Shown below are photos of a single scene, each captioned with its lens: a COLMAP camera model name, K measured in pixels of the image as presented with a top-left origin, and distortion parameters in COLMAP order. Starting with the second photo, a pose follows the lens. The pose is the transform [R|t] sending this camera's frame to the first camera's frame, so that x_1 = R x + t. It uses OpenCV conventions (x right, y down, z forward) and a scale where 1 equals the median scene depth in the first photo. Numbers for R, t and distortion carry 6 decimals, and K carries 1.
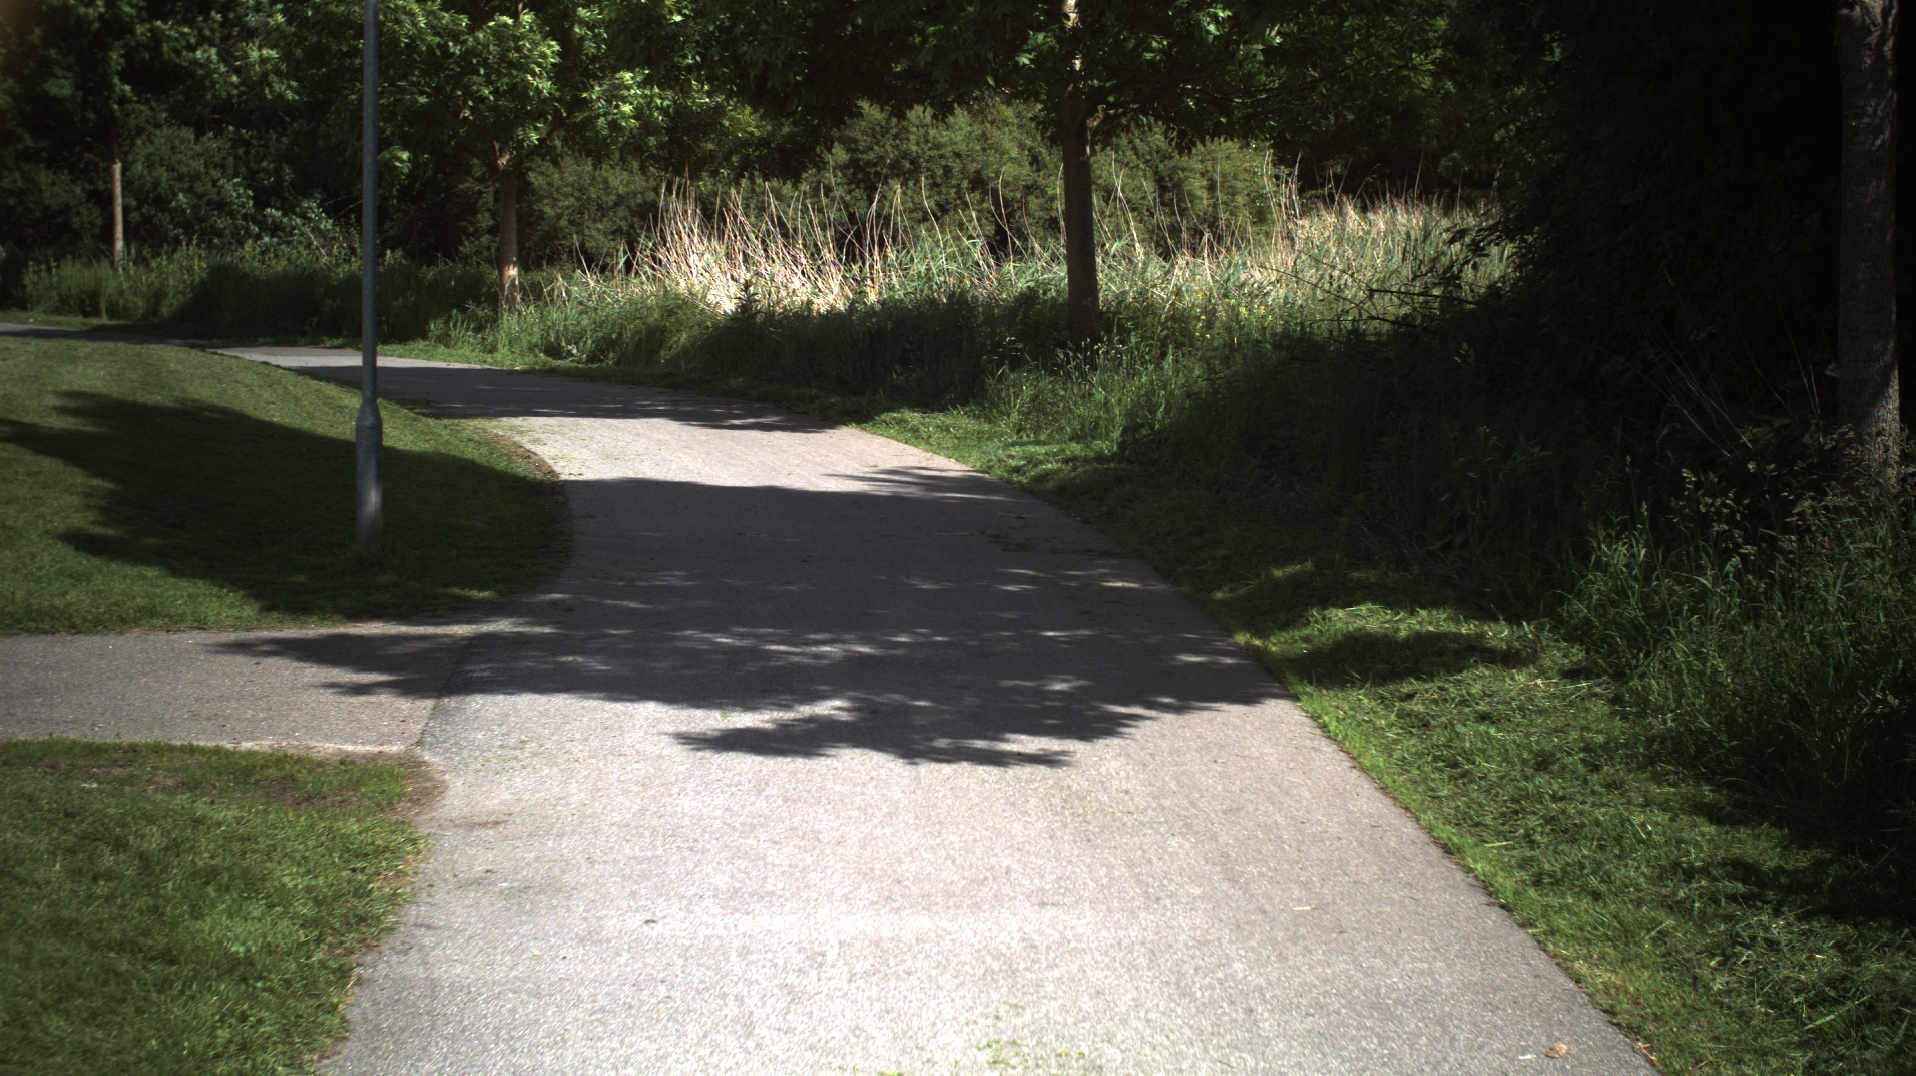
lens RADIAL K [[3526.2, 0, 958.0], [0, 3526.2, 538.0], [0, 0, 1]] dist [-0.290813, 0.338759]
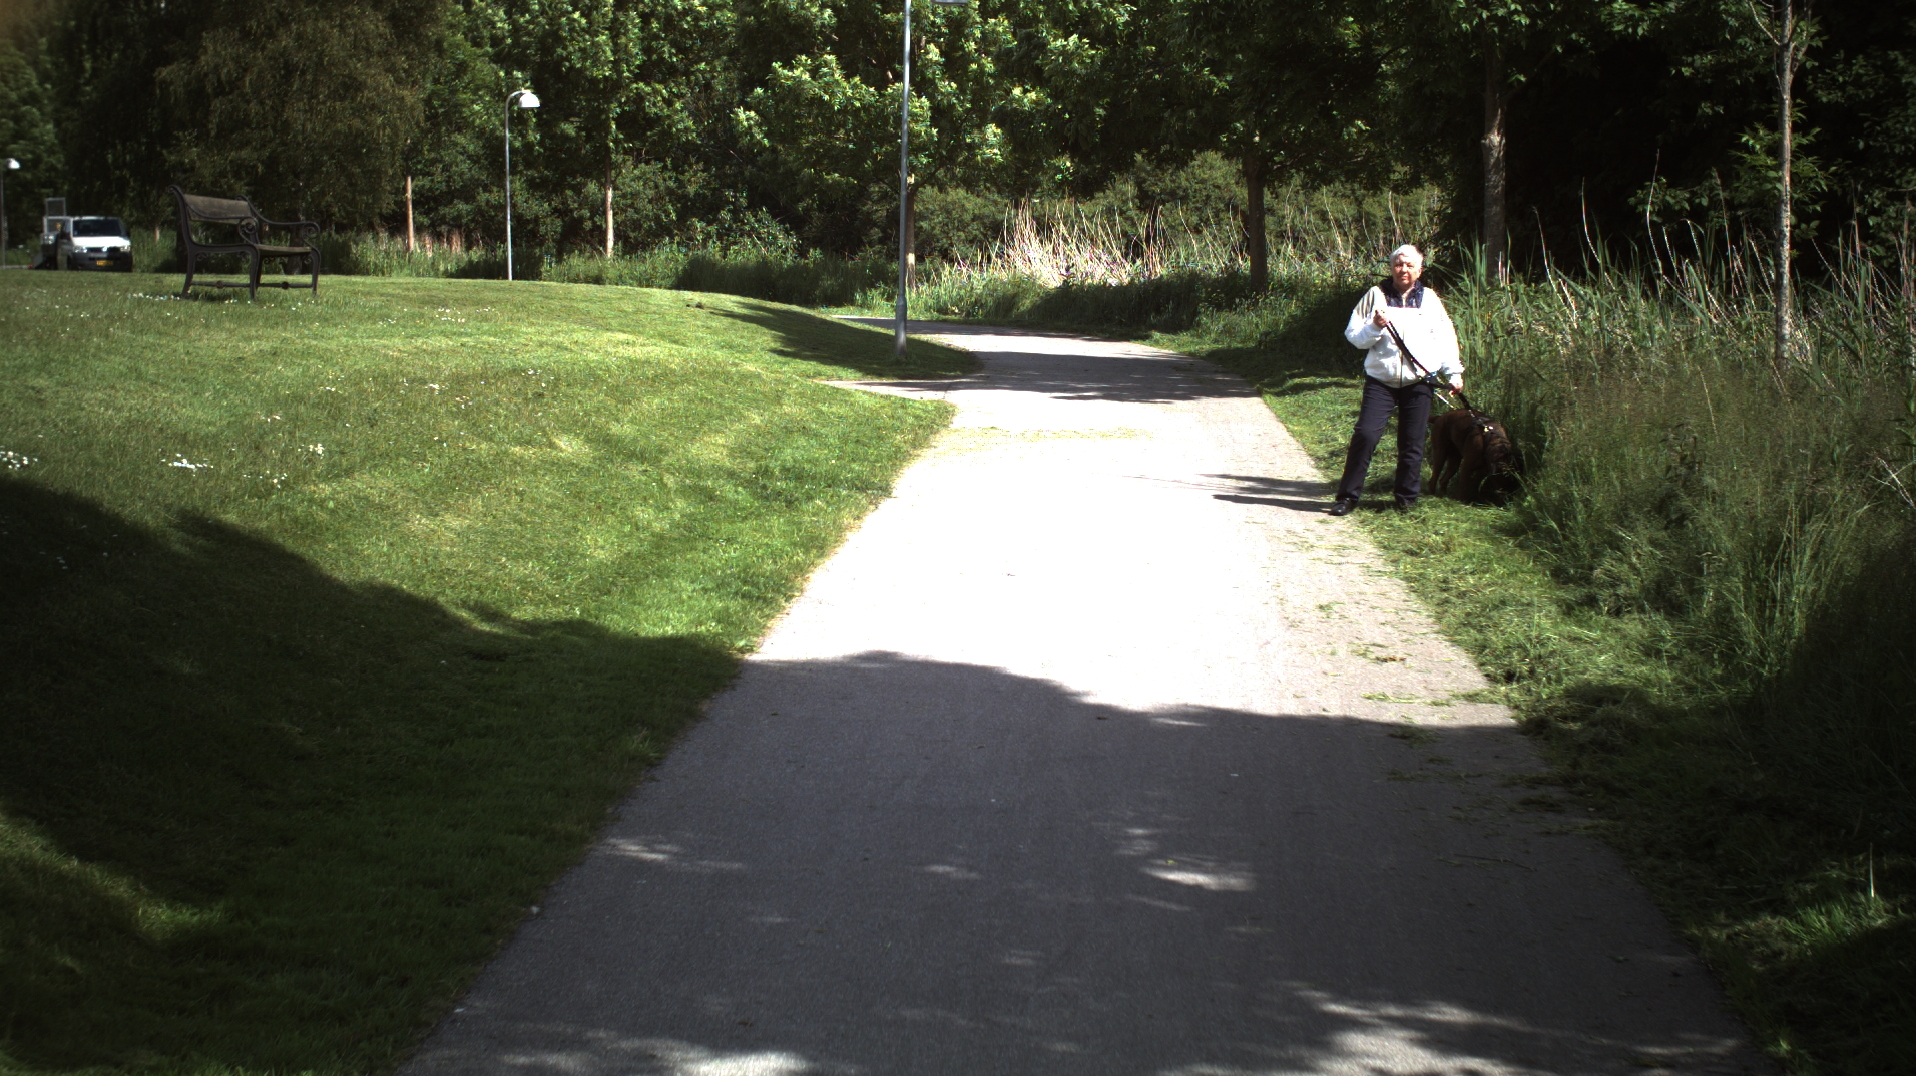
lens RADIAL K [[3526.2, 0, 958.0], [0, 3526.2, 538.0], [0, 0, 1]] dist [-0.290813, 0.338759]
pose [[0.995689, 0.013496, -0.091767, 0.053891], [-0.014054, 0.999886, -0.005440, 0.082414], [0.091683, 0.006706, 0.995766, -0.817587]]
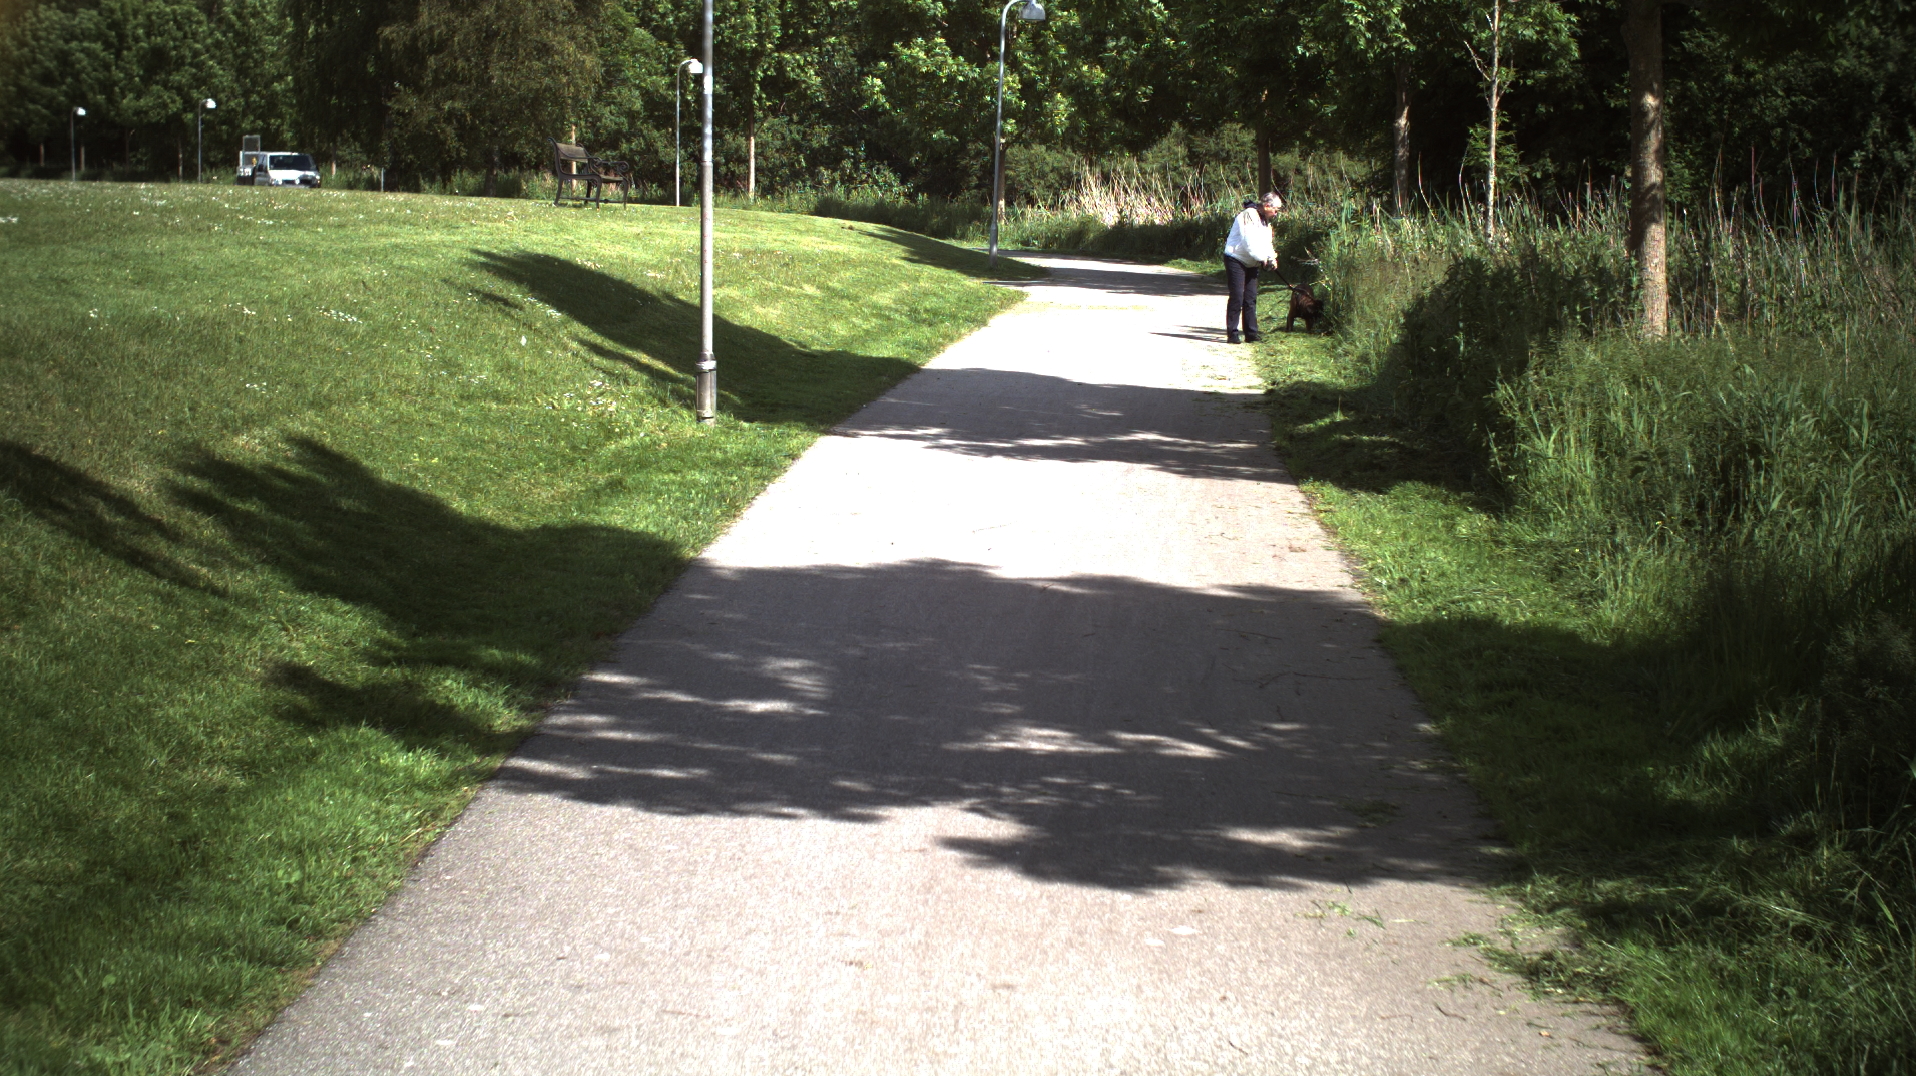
lens RADIAL K [[3526.2, 0, 958.0], [0, 3526.2, 538.0], [0, 0, 1]] dist [-0.290813, 0.338759]
pose [[0.992617, 0.039096, -0.114813, 0.119338], [-0.038393, 0.999228, 0.008325, 0.143344], [0.115050, -0.003856, 0.993352, -1.430397]]
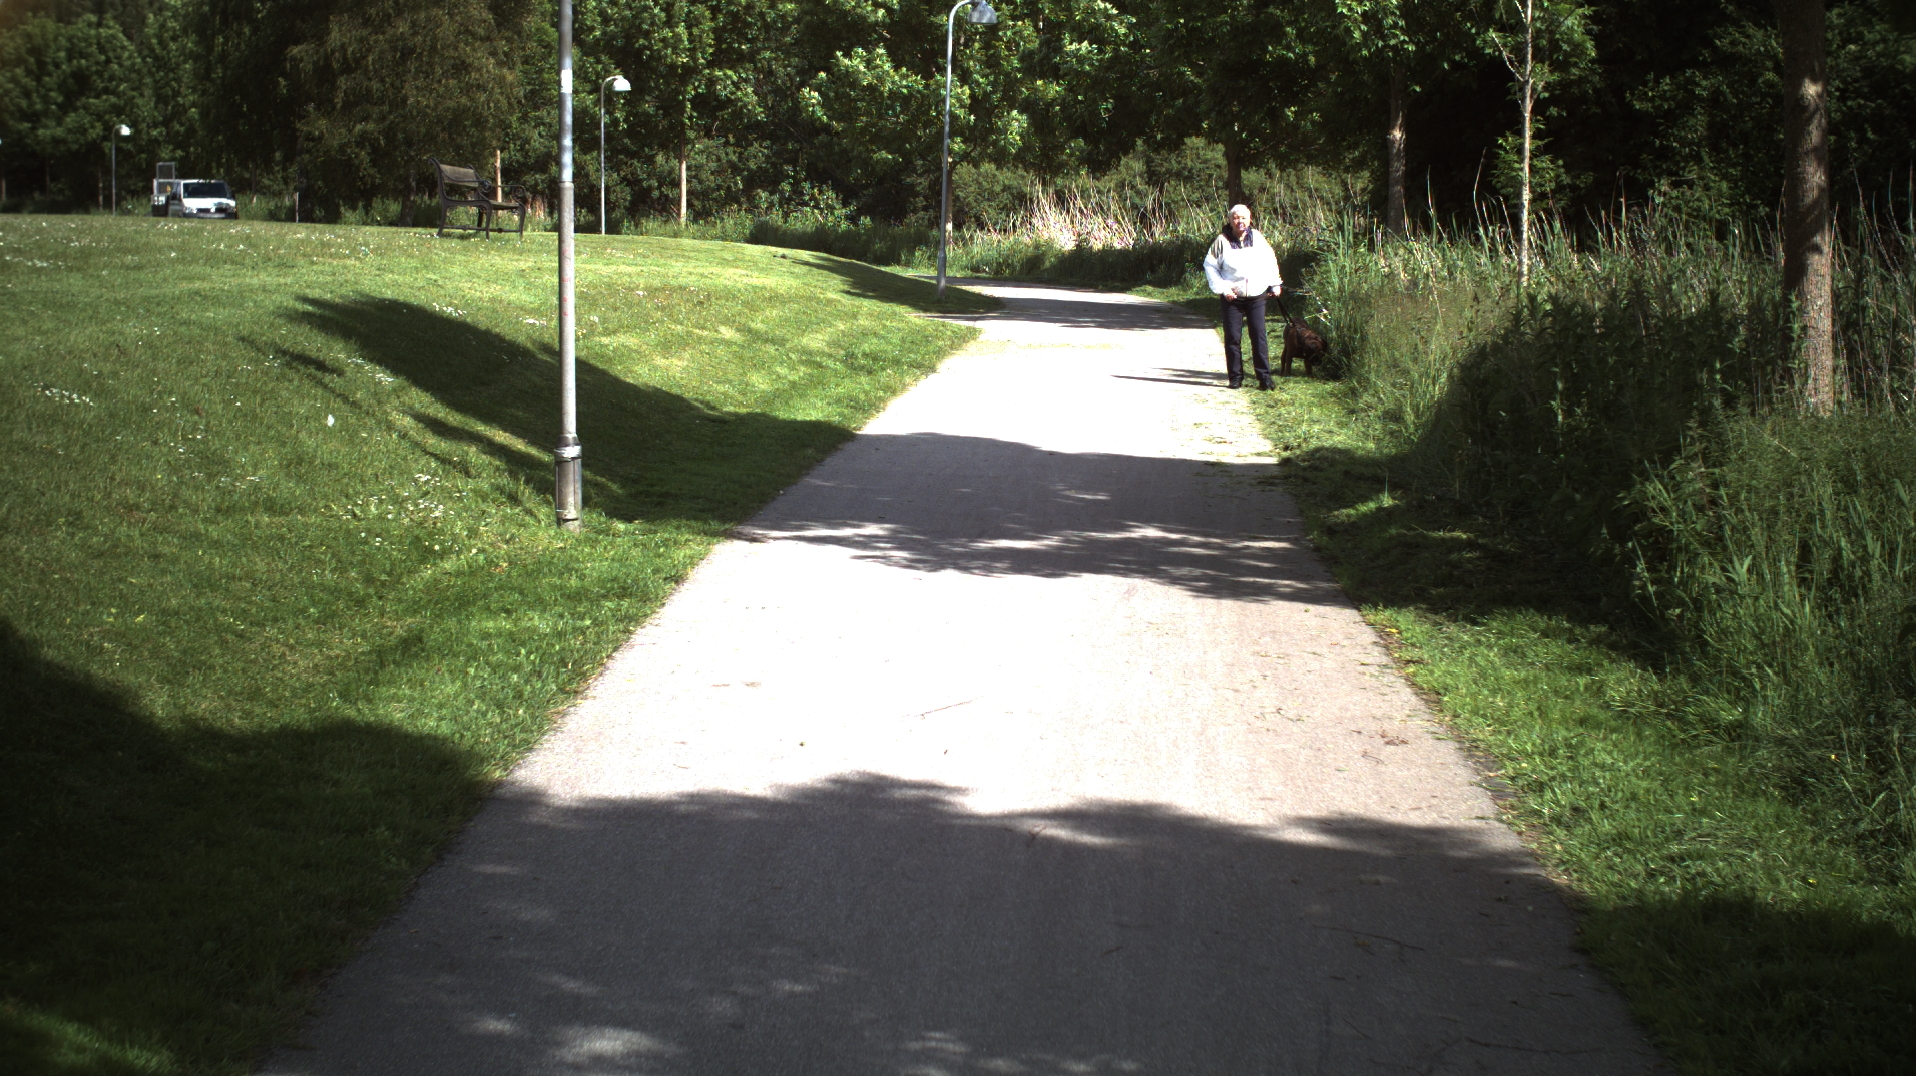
lens RADIAL K [[3526.2, 0, 958.0], [0, 3526.2, 538.0], [0, 0, 1]] dist [-0.290813, 0.338759]
pose [[0.994515, 0.028555, -0.100622, 0.096134], [-0.028526, 0.999592, 0.001733, 0.123873], [0.100630, 0.001147, 0.994923, -1.226626]]
